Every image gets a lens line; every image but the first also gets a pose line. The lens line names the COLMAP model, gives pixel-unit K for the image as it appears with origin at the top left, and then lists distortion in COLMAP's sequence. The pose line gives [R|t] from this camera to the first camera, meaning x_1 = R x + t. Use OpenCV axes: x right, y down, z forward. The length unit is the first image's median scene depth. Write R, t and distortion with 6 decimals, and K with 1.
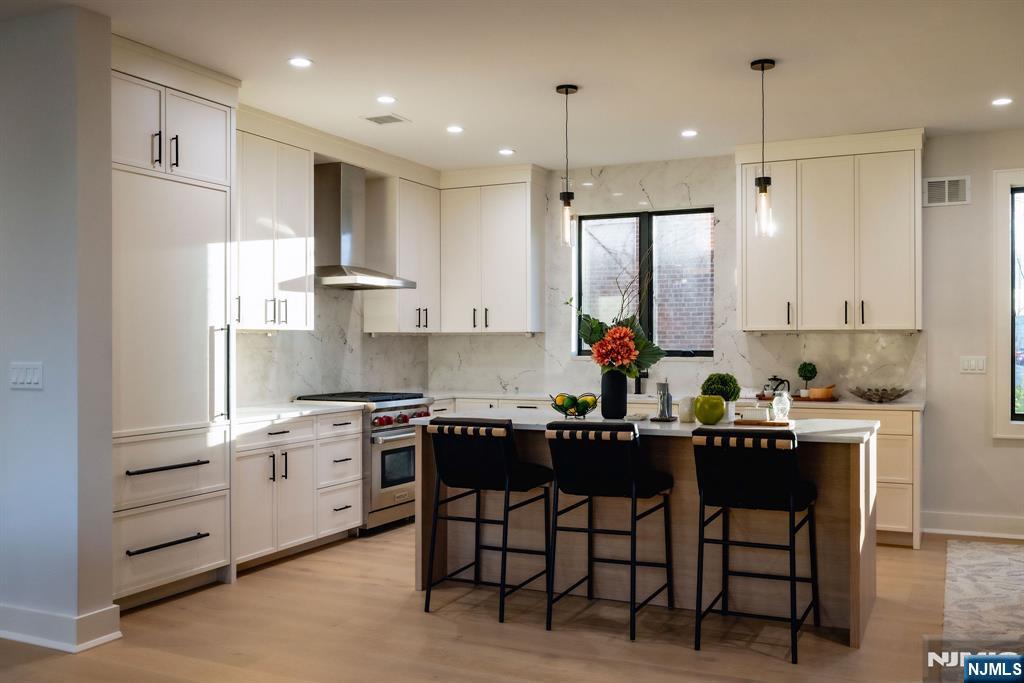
lens RADIAL K [[930.6, 0, 512.0], [0, 930.6, 341.5], [0, 0, 1]] dist [-0.009275, 0.006761]
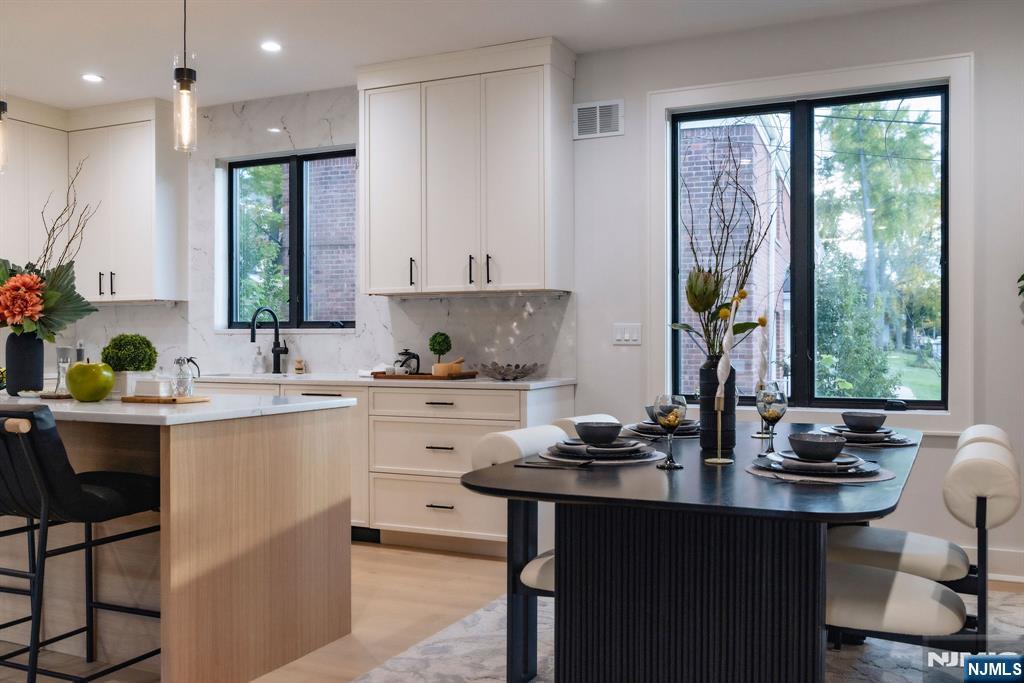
lens RADIAL K [[930.6, 0, 512.0], [0, 930.6, 341.5], [0, 0, 1]] dist [-0.009275, 0.006761]
pose [[0.999990, -0.000127, 0.004469, 0.376913], [0.000107, 0.999990, 0.004485, 0.026693], [-0.004469, -0.004484, 0.999980, 0.184551]]
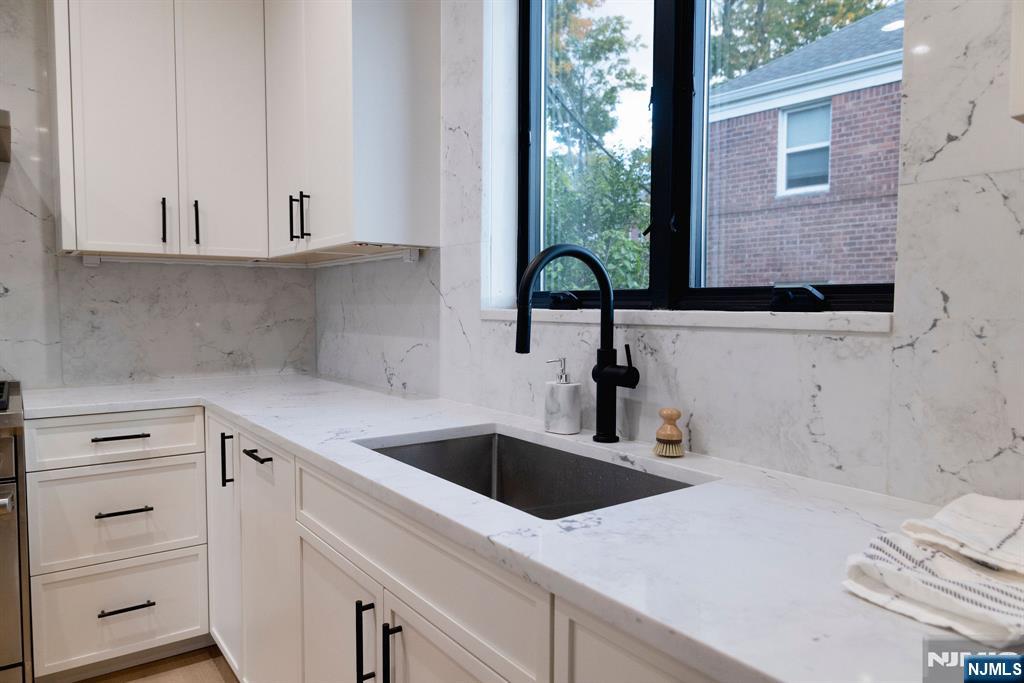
lens RADIAL K [[688.4, 0, 512.0], [0, 688.4, 341.5], [0, 0, 1]] dist [0.006906, -0.000878]
pose [[0.884498, 0.027133, -0.465755, 0.228508], [-0.003900, 0.998703, 0.050774, 0.017252], [0.466529, -0.043093, 0.883456, 0.882670]]
